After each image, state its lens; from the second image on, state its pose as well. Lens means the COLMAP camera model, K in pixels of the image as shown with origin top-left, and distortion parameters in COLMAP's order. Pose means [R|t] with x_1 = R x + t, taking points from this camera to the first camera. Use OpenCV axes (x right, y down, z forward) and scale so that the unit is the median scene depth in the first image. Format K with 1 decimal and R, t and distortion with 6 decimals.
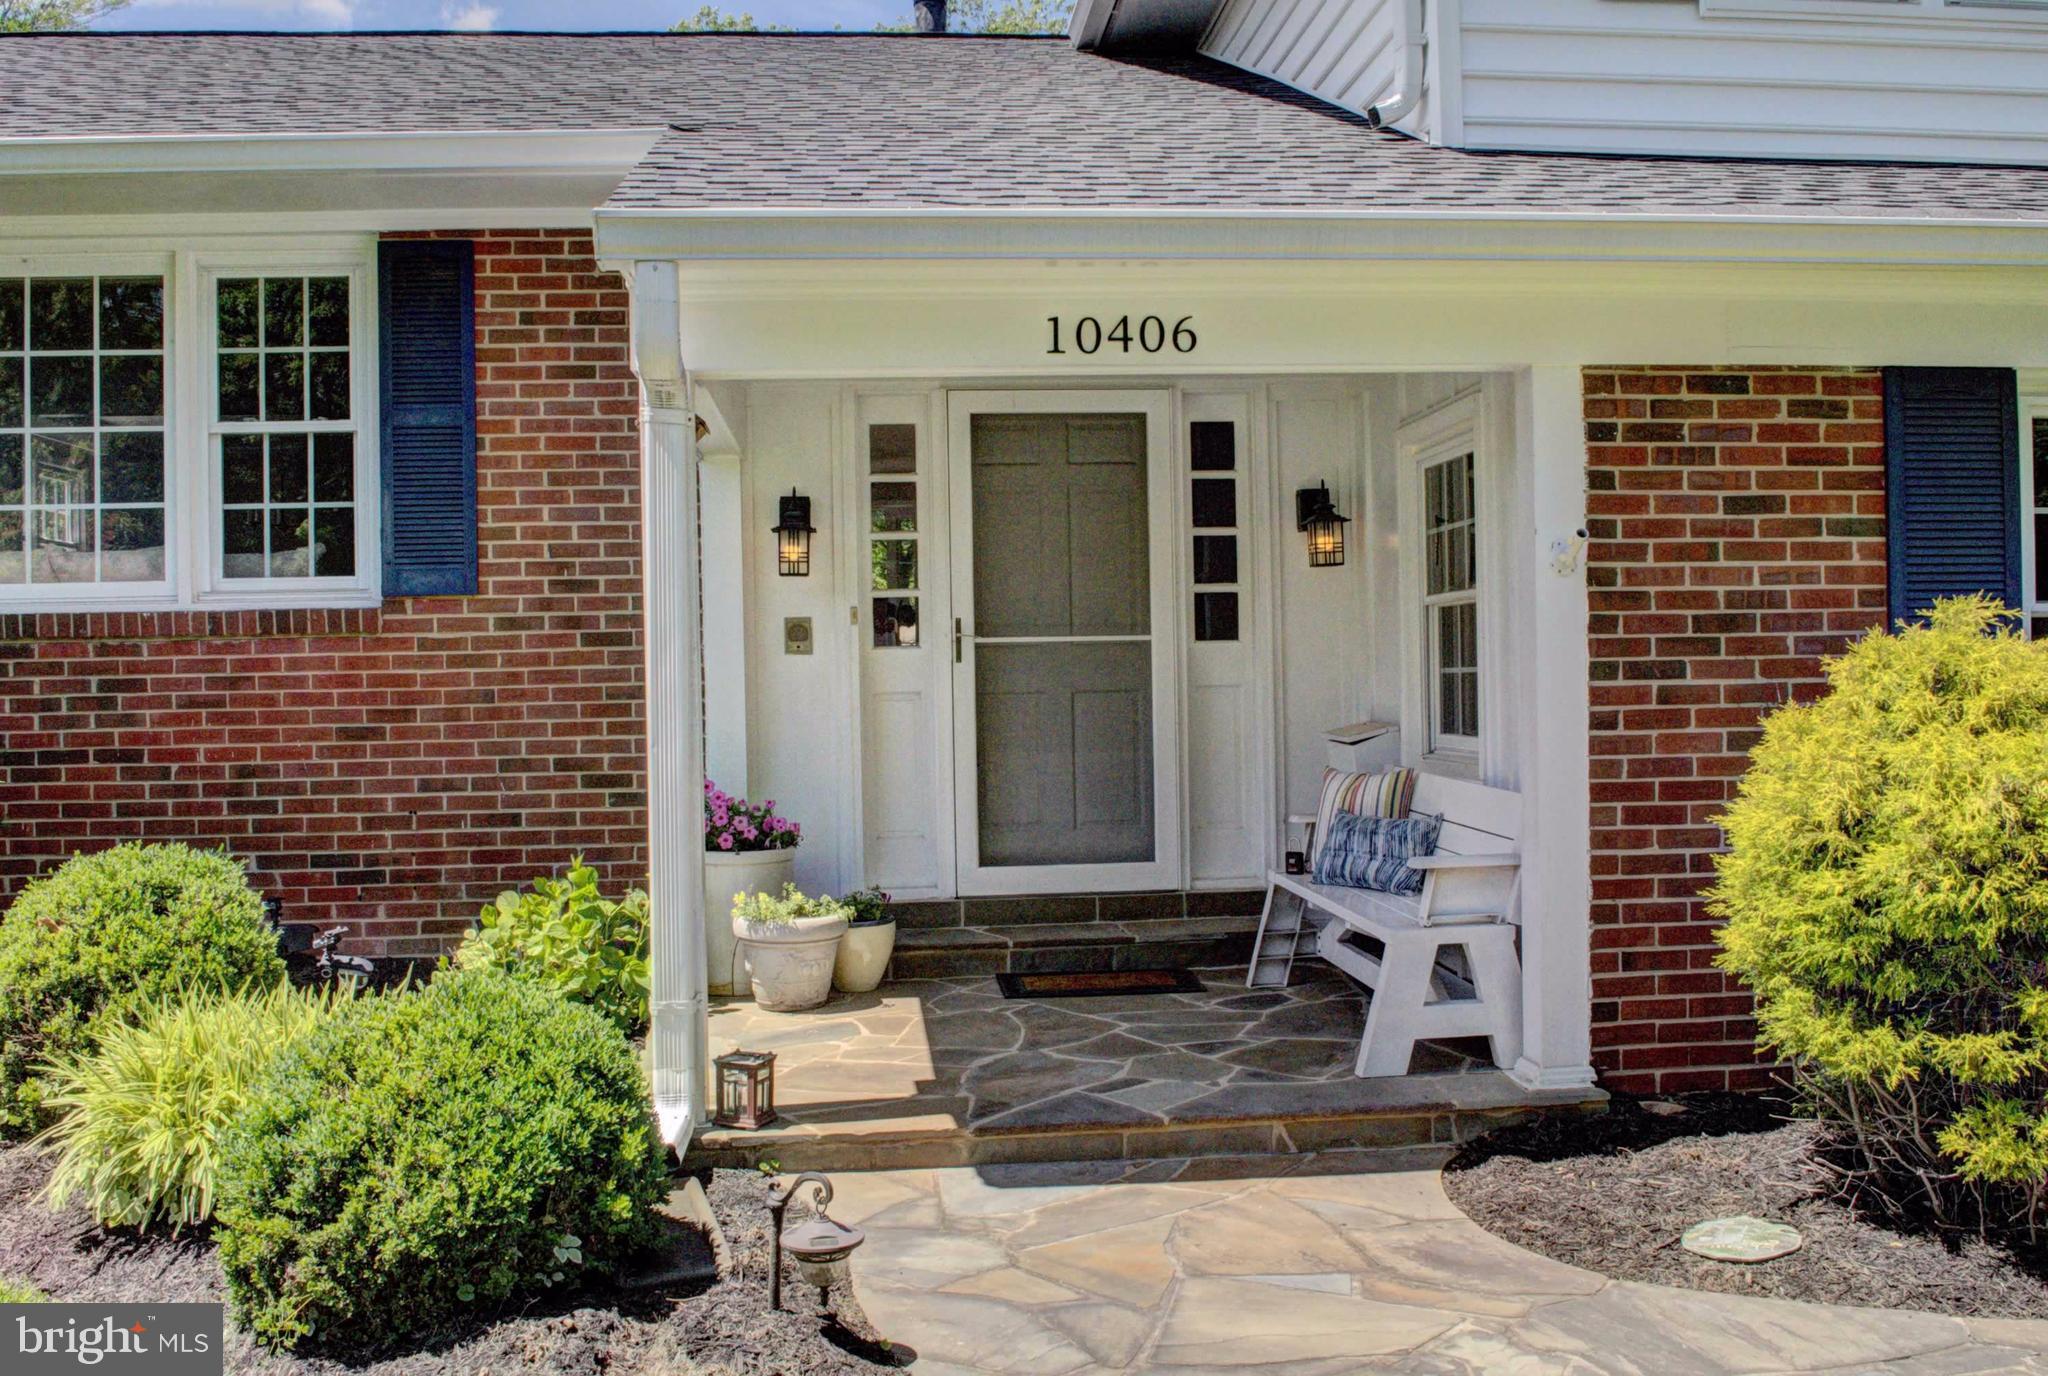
lens RADIAL K [[1746.2, 0, 1024.0], [0, 1746.2, 688.0], [0, 0, 1]] dist [-0.071321, -0.000488]
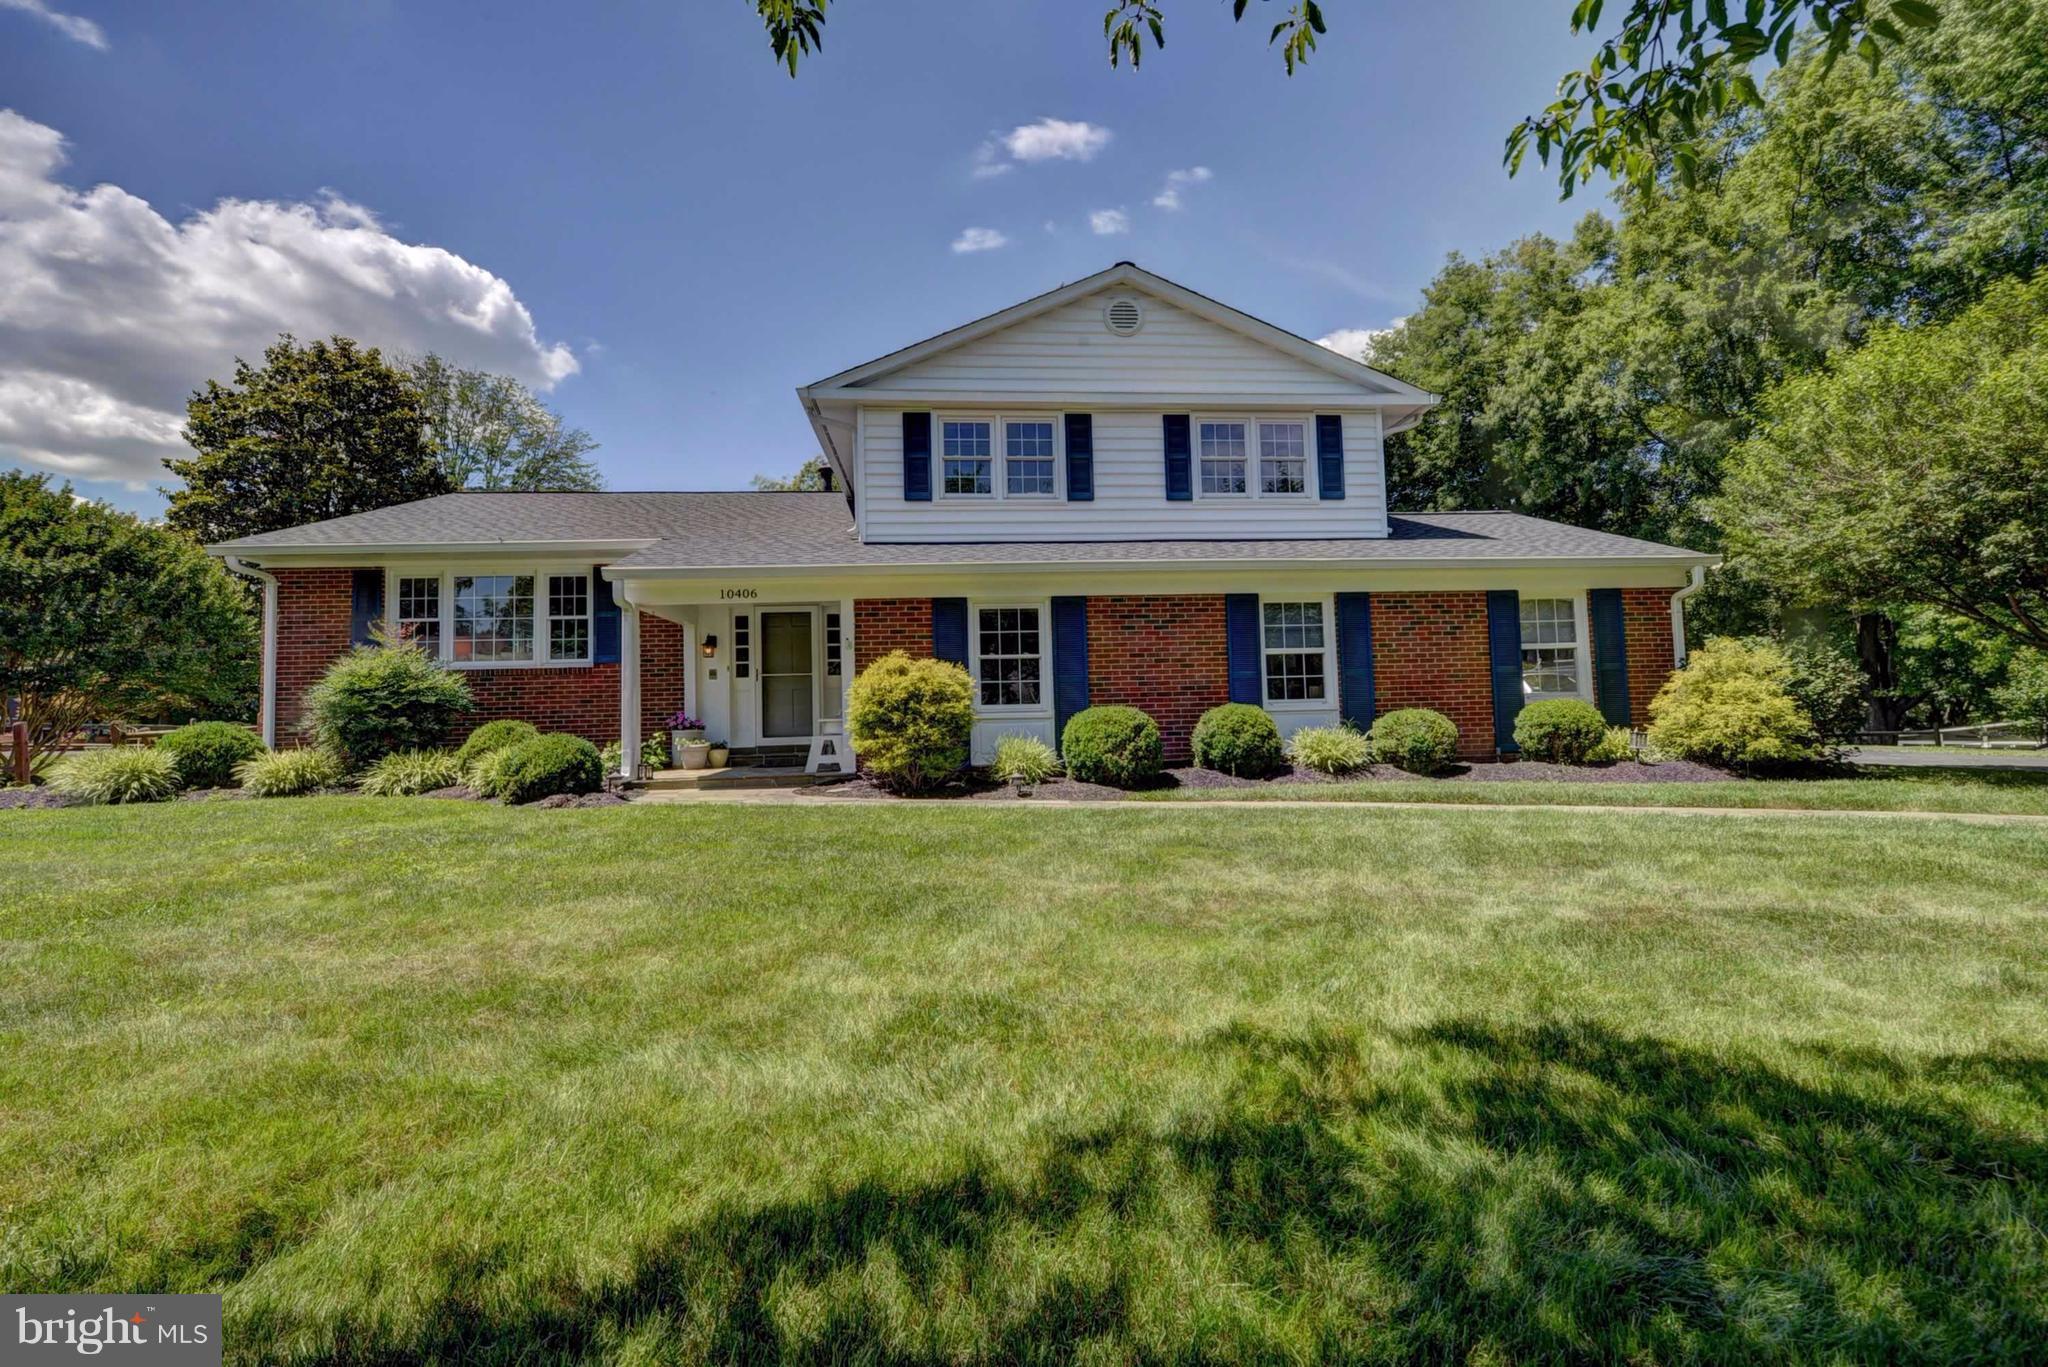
lens RADIAL K [[804.0, 0, 1028.9], [0, 804.0, 681.6], [0, 0, 1]] dist [-0.010731, 0.000025]
pose [[0.999921, -0.008432, -0.009333, 0.556987], [0.007735, 0.997350, -0.072345, 0.112924], [0.009918, 0.072267, 0.997336, -0.664825]]
